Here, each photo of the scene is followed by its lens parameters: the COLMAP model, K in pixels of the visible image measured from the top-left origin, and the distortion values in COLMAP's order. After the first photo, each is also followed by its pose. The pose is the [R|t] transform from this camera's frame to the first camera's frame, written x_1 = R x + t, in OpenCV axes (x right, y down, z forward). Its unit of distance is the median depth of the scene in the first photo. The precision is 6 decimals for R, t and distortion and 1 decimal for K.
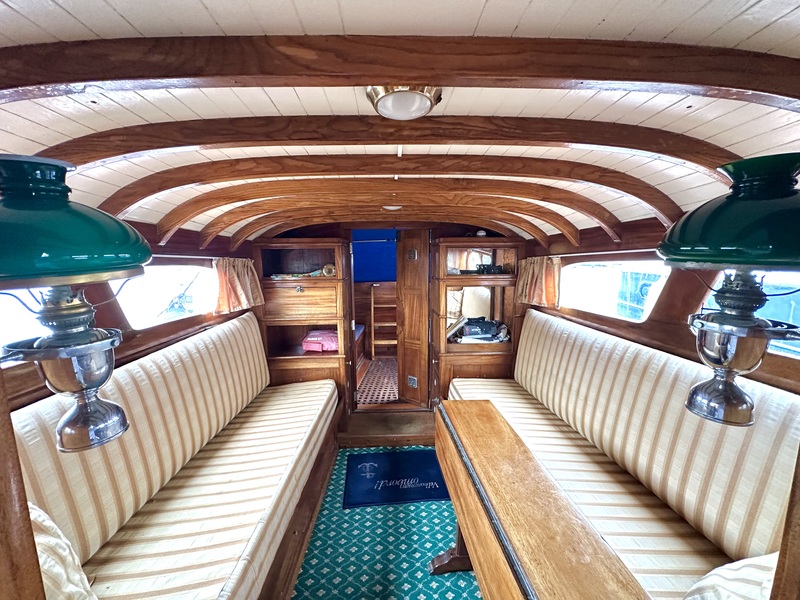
lens RADIAL K [[316.8, 0, 400.0], [0, 316.8, 300.0], [0, 0, 1]] dist [-0.002006, -0.000007]
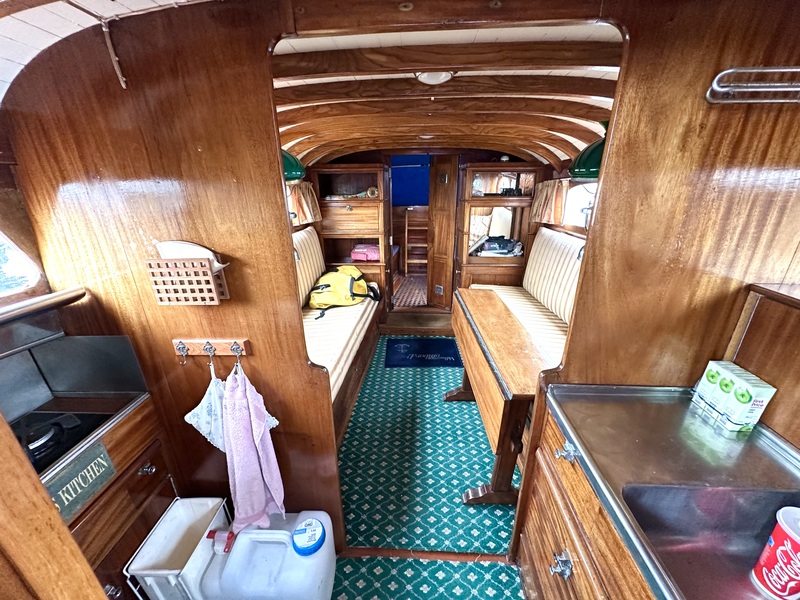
lens RADIAL K [[316.8, 0, 400.0], [0, 316.8, 300.0], [0, 0, 1]] dist [-0.002006, -0.000007]
pose [[0.994817, 0.035301, -0.095356, 0.009006], [-0.014055, 0.976540, 0.214878, 0.044618], [0.100705, -0.212424, 0.971975, -0.237684]]
